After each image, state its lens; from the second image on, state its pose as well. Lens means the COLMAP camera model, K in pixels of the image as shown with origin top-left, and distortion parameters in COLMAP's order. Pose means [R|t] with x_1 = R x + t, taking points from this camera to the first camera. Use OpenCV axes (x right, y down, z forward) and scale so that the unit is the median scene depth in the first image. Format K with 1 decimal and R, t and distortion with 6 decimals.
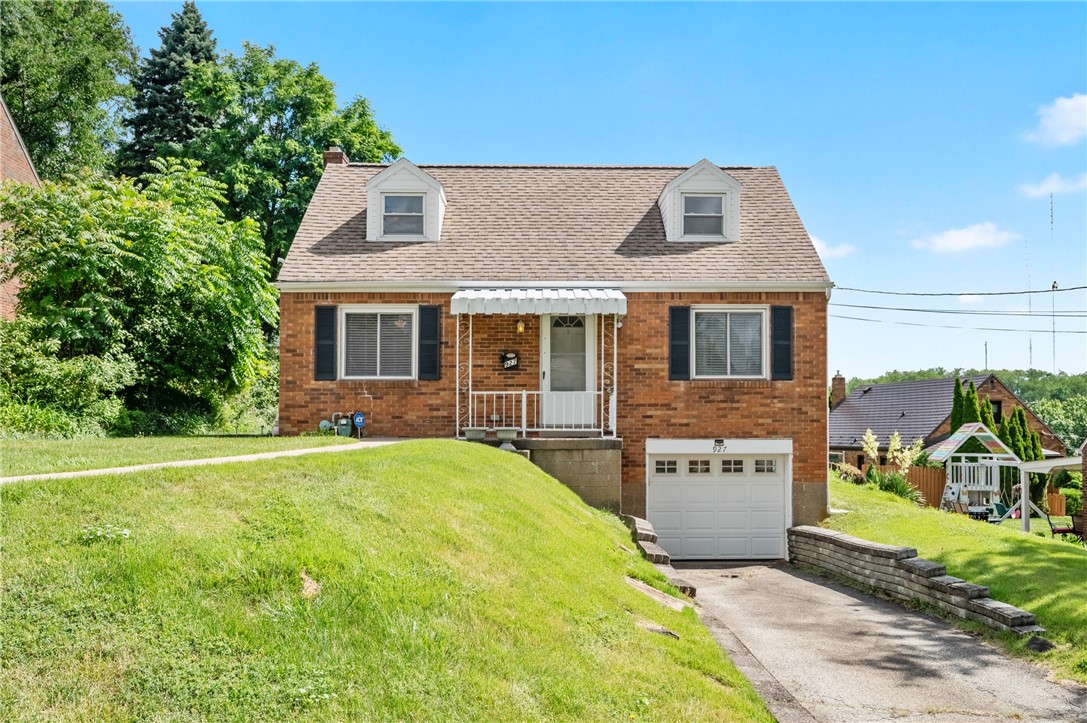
lens RADIAL K [[729.7, 0, 543.5], [0, 729.7, 361.5], [0, 0, 1]] dist [0.000295, -0.001877]
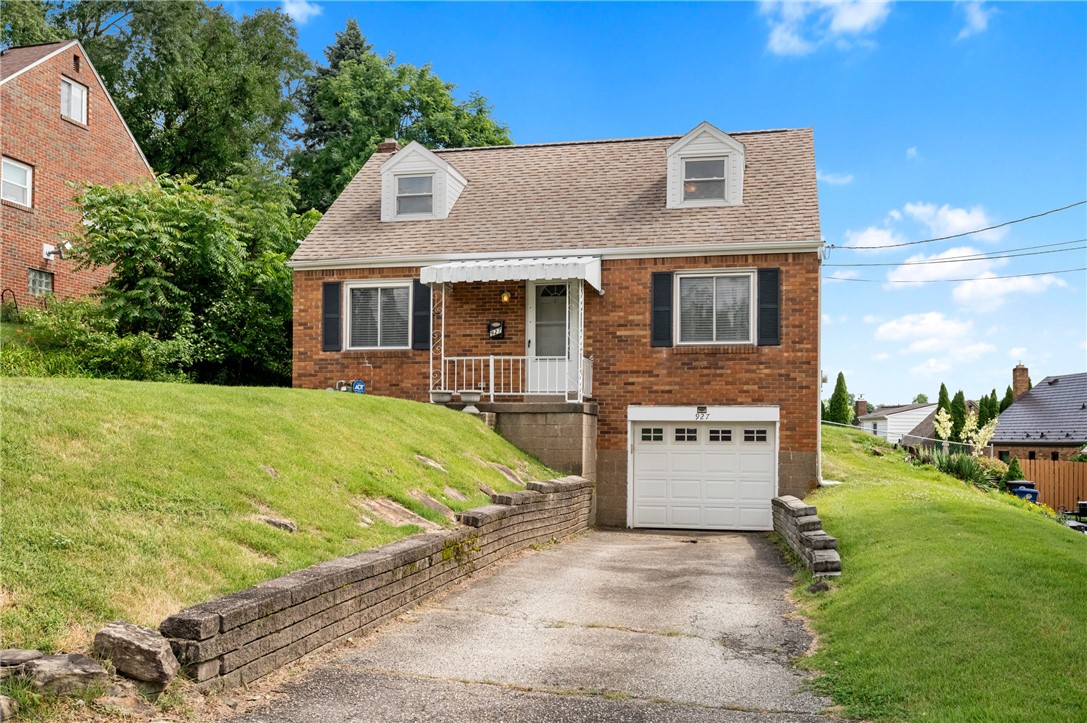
lens RADIAL K [[729.7, 0, 543.5], [0, 729.7, 361.5], [0, 0, 1]] dist [0.000295, -0.001877]
pose [[0.982408, -0.007843, -0.186585, 0.211489], [0.010024, 0.999892, 0.010747, 0.033204], [0.186480, -0.012428, 0.982380, -0.000080]]
